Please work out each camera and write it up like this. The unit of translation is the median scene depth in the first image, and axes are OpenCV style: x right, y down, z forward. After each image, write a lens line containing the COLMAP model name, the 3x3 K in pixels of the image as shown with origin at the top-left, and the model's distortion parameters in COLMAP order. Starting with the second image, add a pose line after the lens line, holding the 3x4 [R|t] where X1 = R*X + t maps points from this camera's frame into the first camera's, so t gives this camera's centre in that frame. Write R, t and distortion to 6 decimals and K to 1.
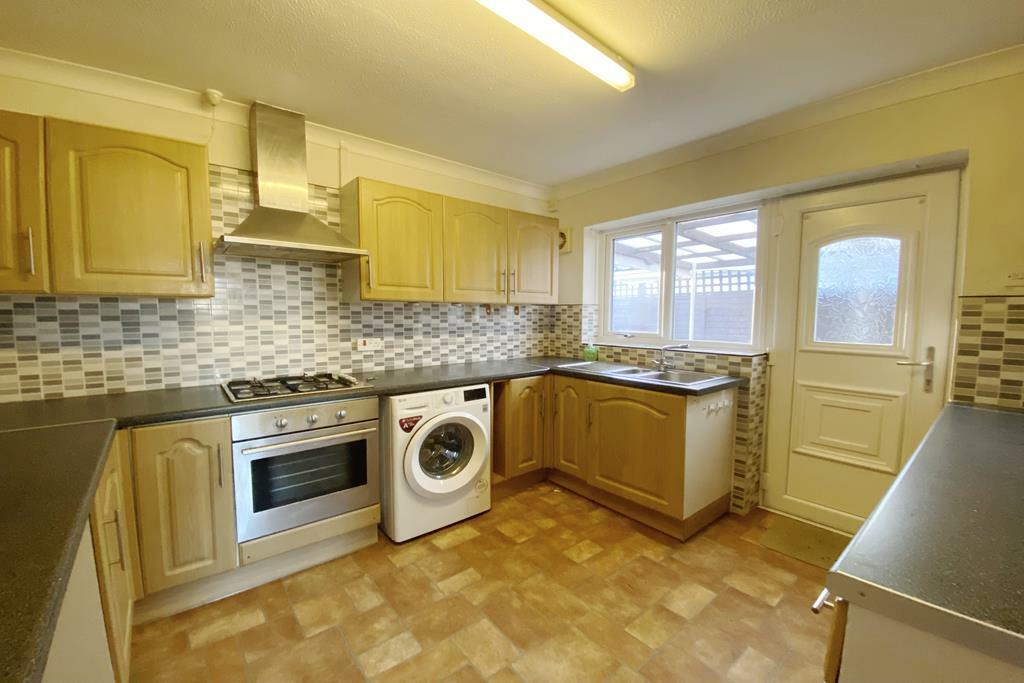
lens RADIAL K [[405.4, 0, 509.6], [0, 405.4, 346.2], [0, 0, 1]] dist [0.000784, -0.000155]
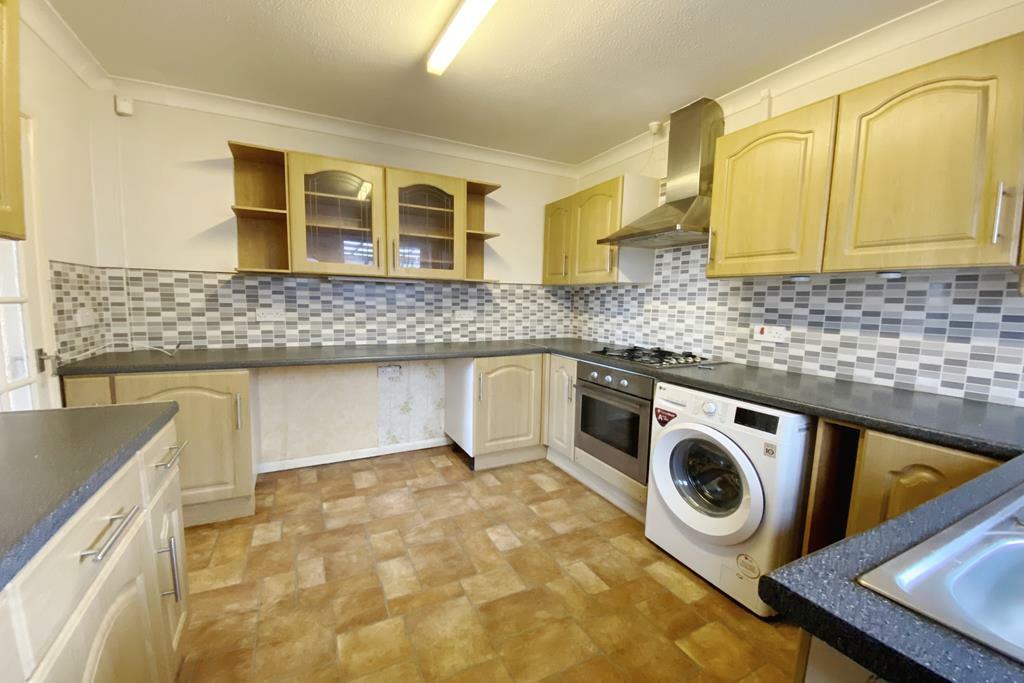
lens RADIAL K [[405.4, 0, 509.6], [0, 405.4, 346.2], [0, 0, 1]] dist [0.000784, -0.000155]
pose [[-0.201409, 0.108393, -0.973491, 0.585462], [-0.092375, 0.987327, 0.129046, -0.039332], [0.975142, 0.115918, -0.188844, 0.723668]]
